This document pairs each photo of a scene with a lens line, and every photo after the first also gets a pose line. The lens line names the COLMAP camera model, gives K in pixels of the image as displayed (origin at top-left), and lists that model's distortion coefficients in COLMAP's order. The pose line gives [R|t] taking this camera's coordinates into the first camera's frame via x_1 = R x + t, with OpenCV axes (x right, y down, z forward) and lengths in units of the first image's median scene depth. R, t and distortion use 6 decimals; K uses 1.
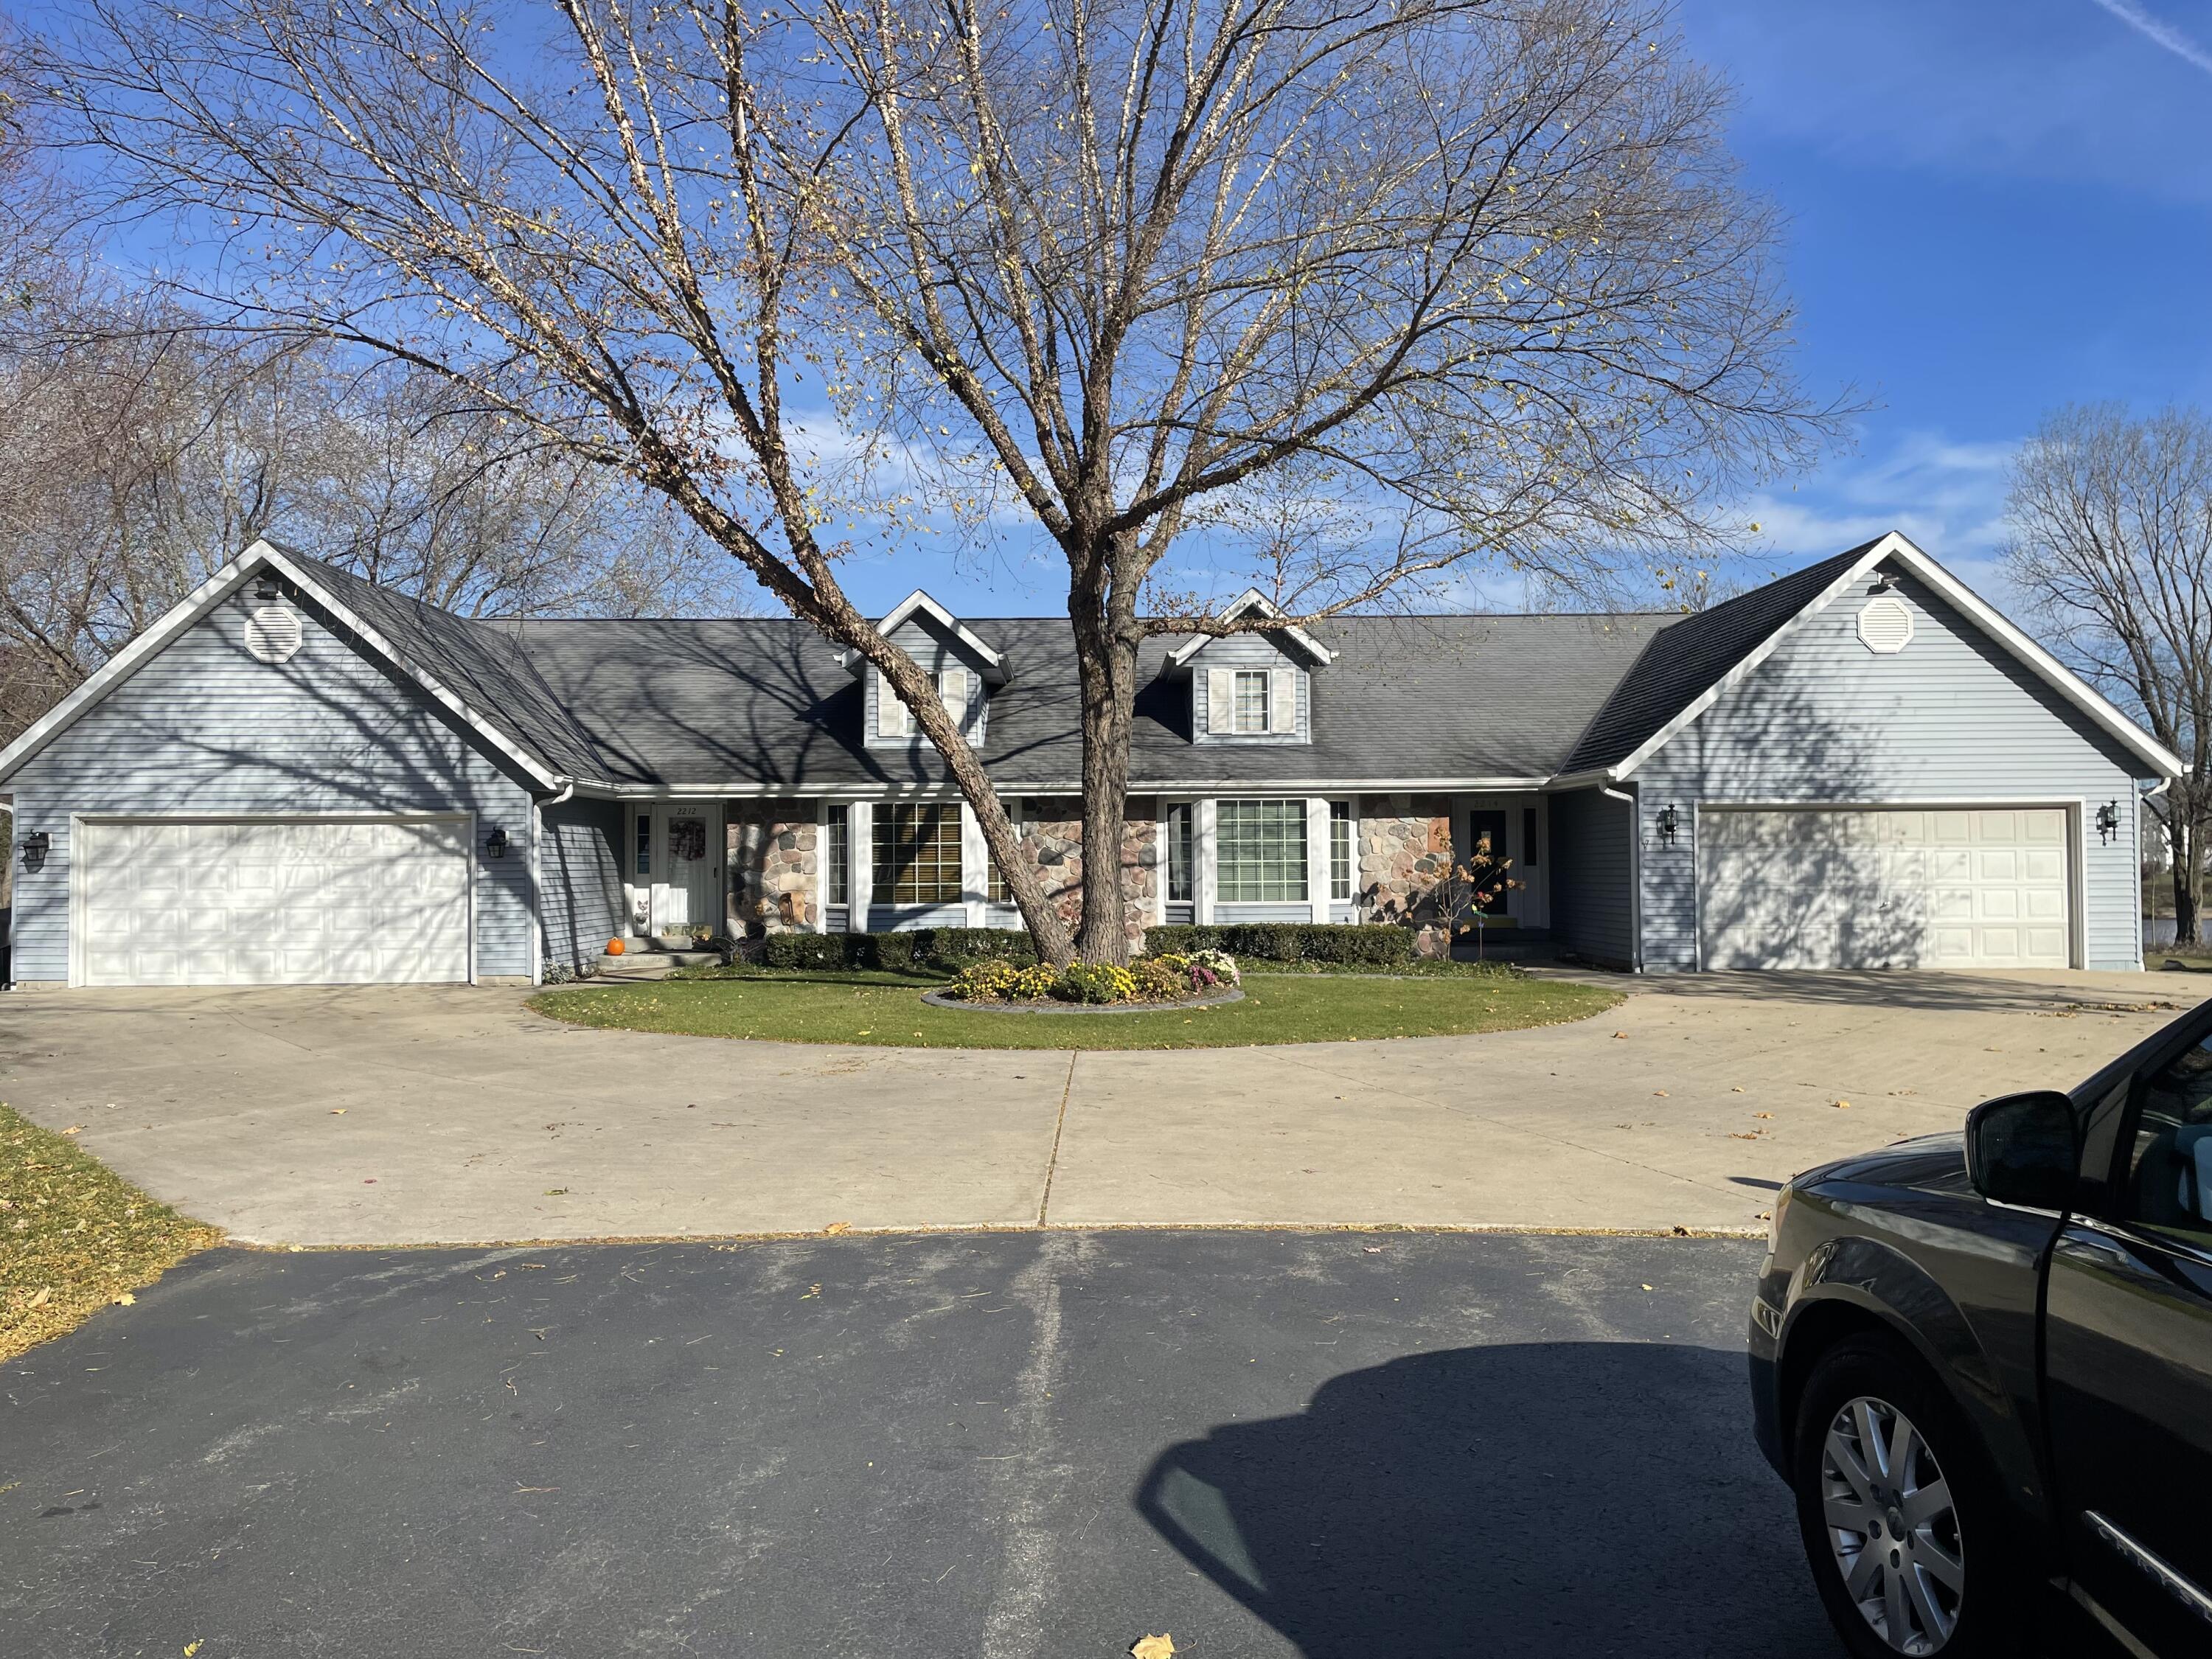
lens RADIAL K [[1659.2, 0, 1106.0], [0, 1659.2, 829.5], [0, 0, 1]] dist [0.118941, -0.187007]
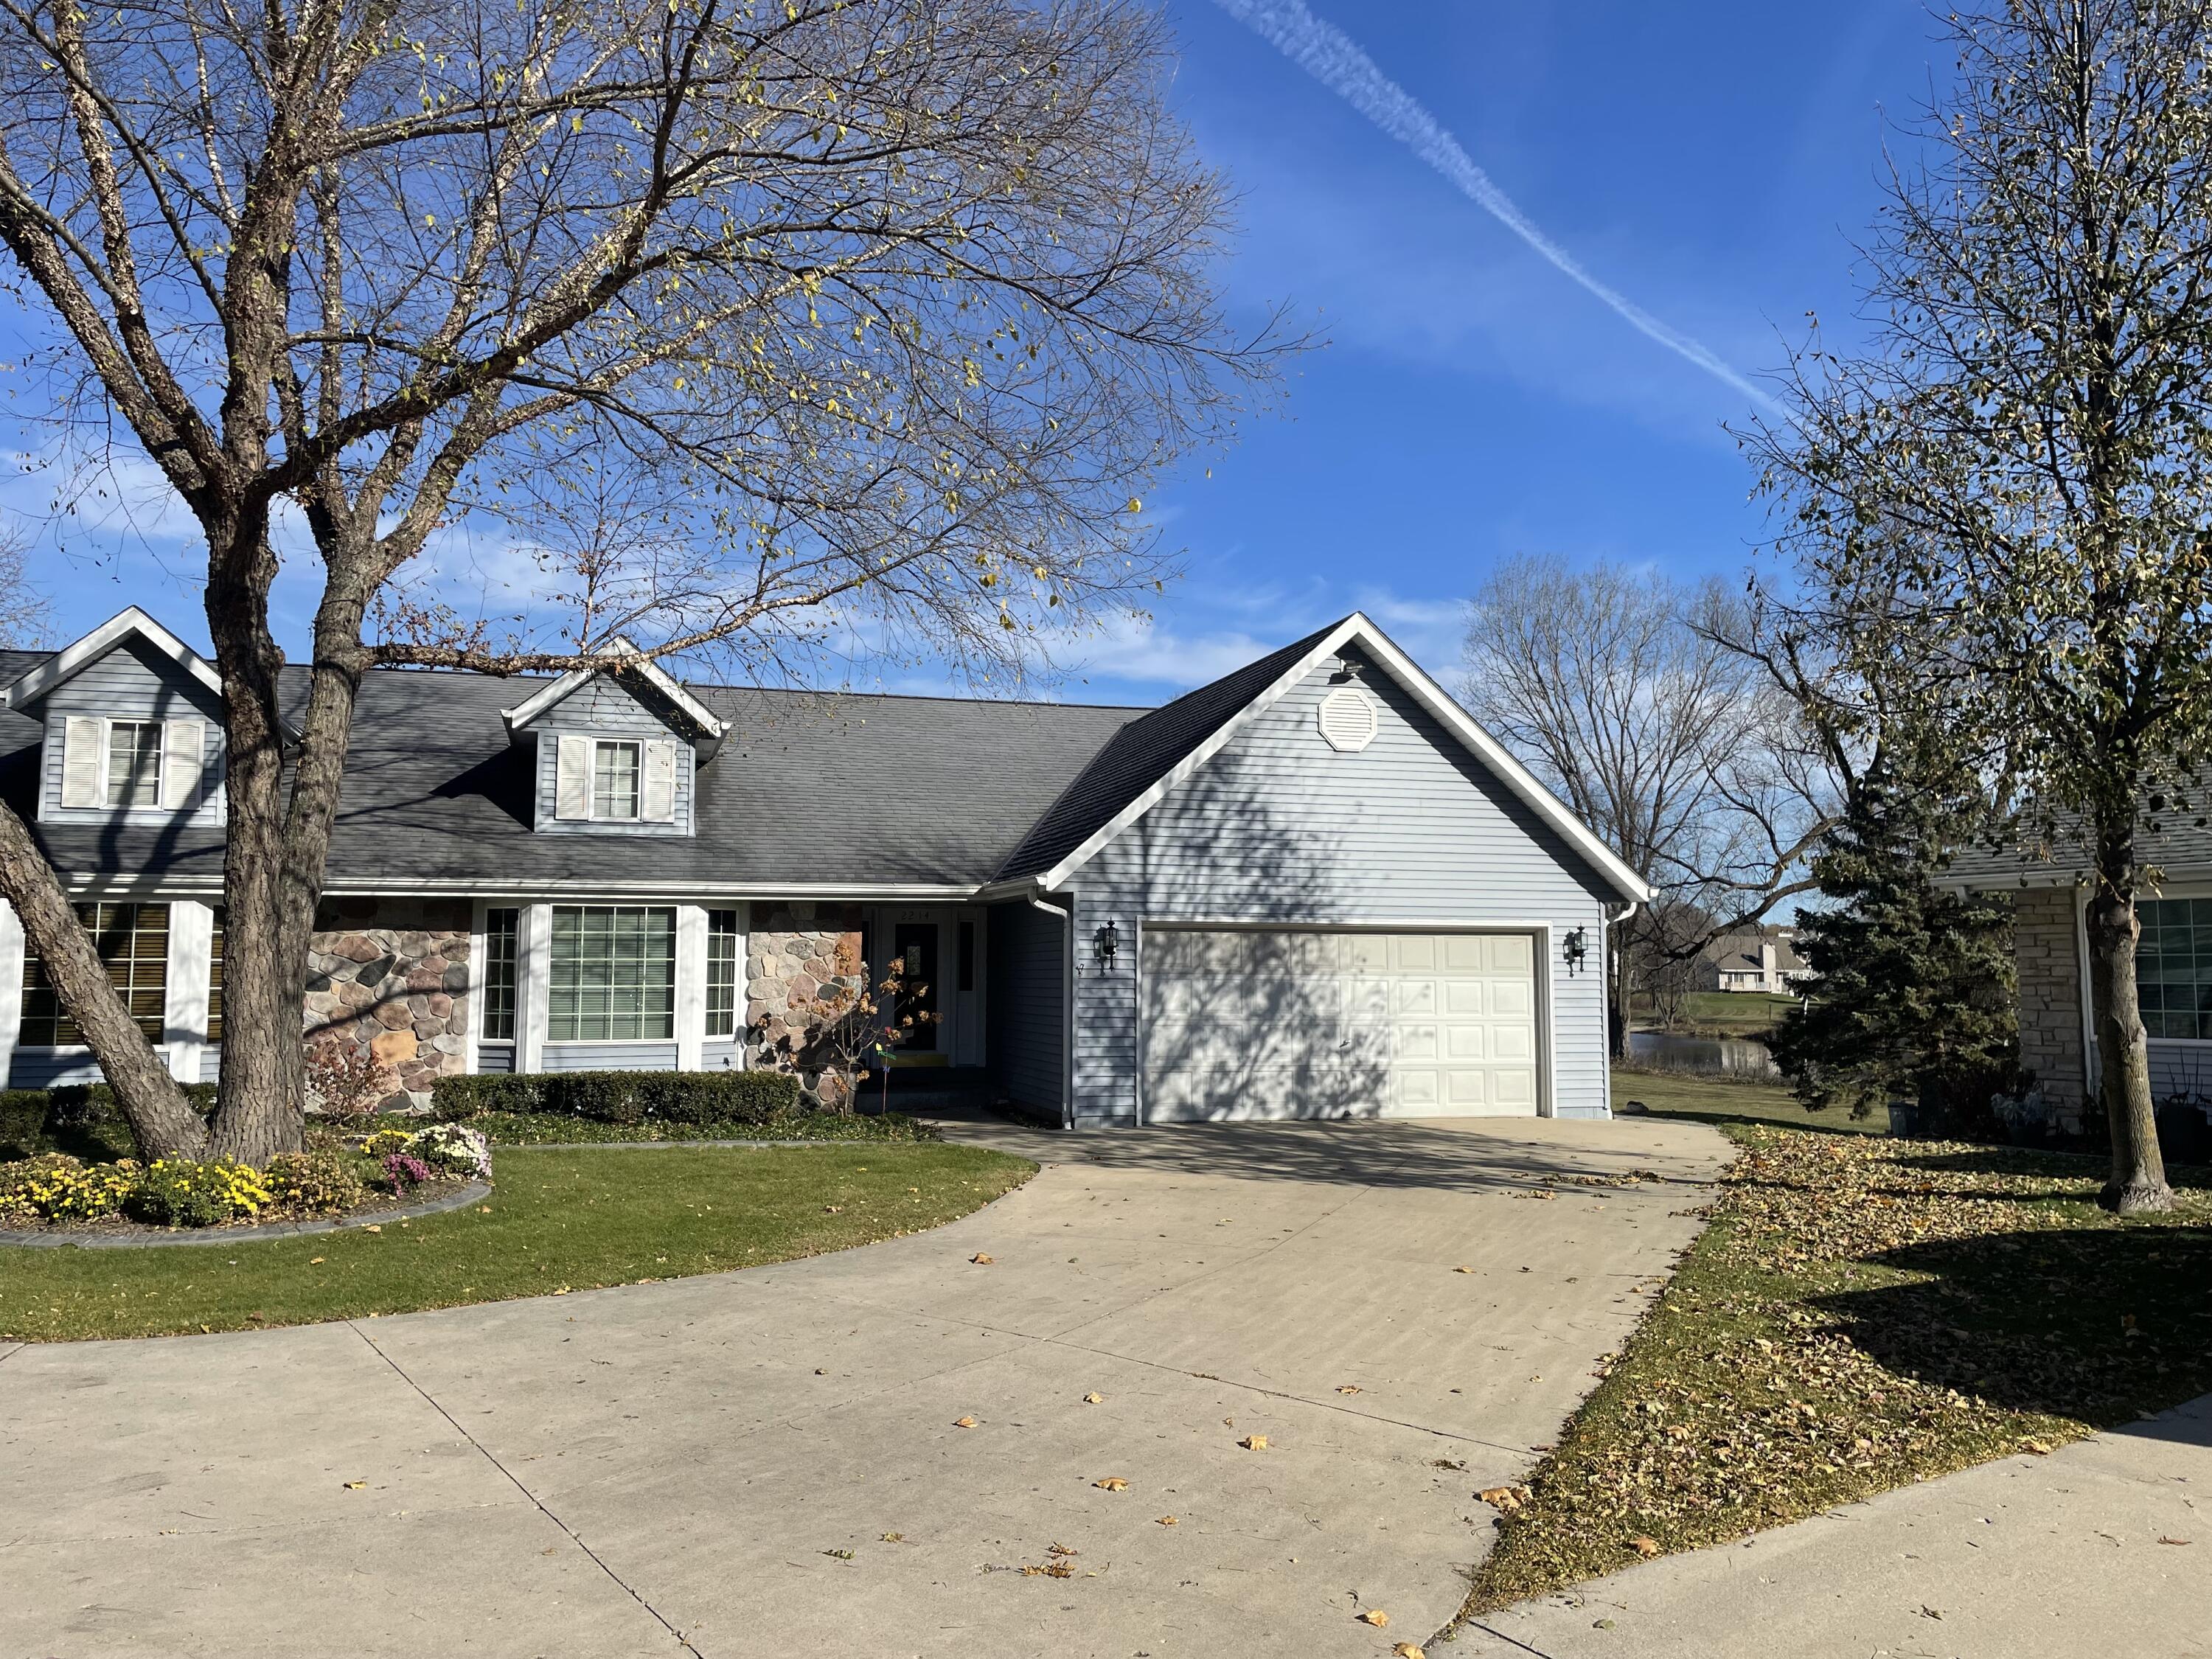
lens RADIAL K [[1659.2, 0, 1106.0], [0, 1659.2, 829.5], [0, 0, 1]] dist [0.118941, -0.187007]
pose [[0.961053, 0.032689, 0.274425, 0.109284], [-0.014857, 0.997655, -0.066808, -0.005399], [-0.275965, 0.060129, 0.959285, 0.215042]]
